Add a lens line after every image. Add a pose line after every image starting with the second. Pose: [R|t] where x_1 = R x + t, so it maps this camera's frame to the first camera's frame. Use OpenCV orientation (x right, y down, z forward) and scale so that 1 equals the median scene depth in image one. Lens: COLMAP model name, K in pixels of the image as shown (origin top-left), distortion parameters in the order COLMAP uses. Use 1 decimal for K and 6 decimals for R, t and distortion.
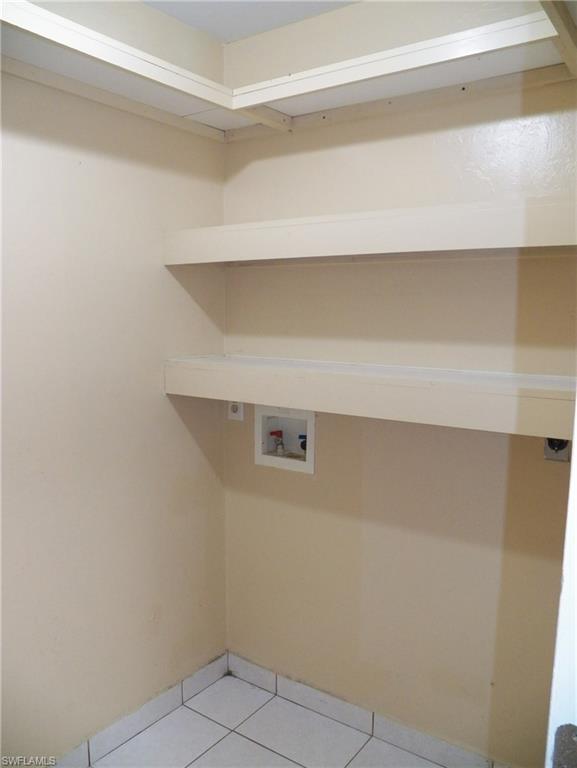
lens RADIAL K [[631.3, 0, 287.6], [0, 631.3, 385.7], [0, 0, 1]] dist [-0.135480, 0.089220]
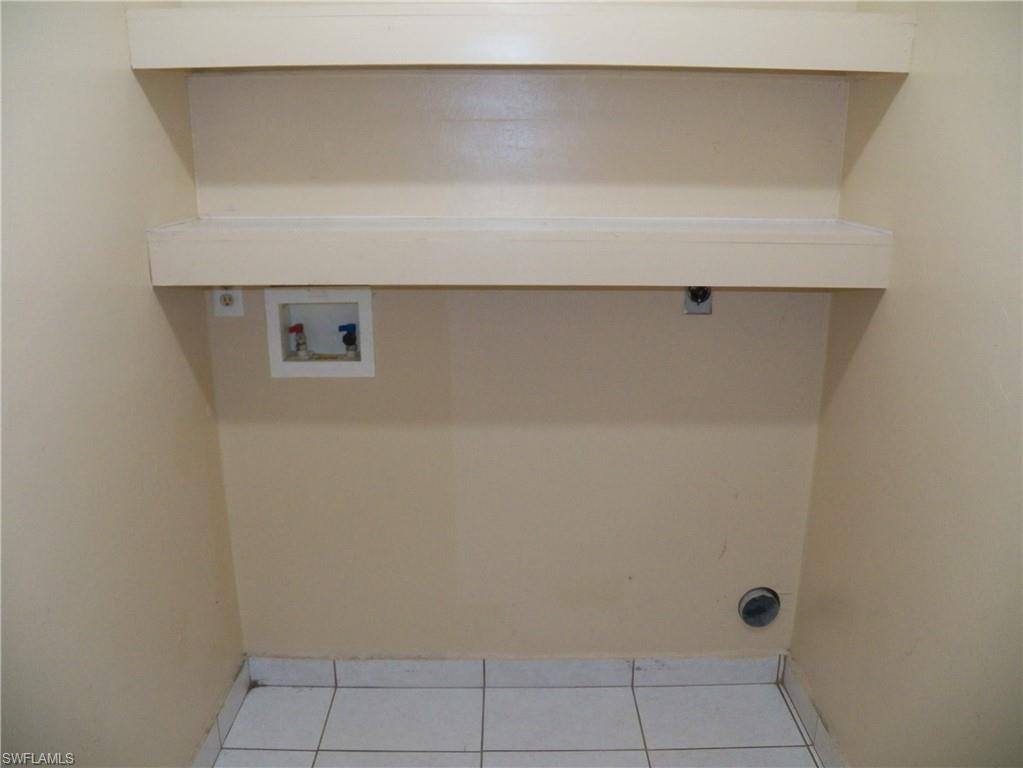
lens RADIAL K [[840.9, 0, 511.4], [0, 840.9, 379.9], [0, 0, 1]] dist [-0.135480, 0.089220]
pose [[0.803420, -0.164579, 0.572215, -0.358905], [0.070841, 0.980635, 0.182583, -0.018010], [-0.591183, -0.106154, 0.799521, 0.137117]]
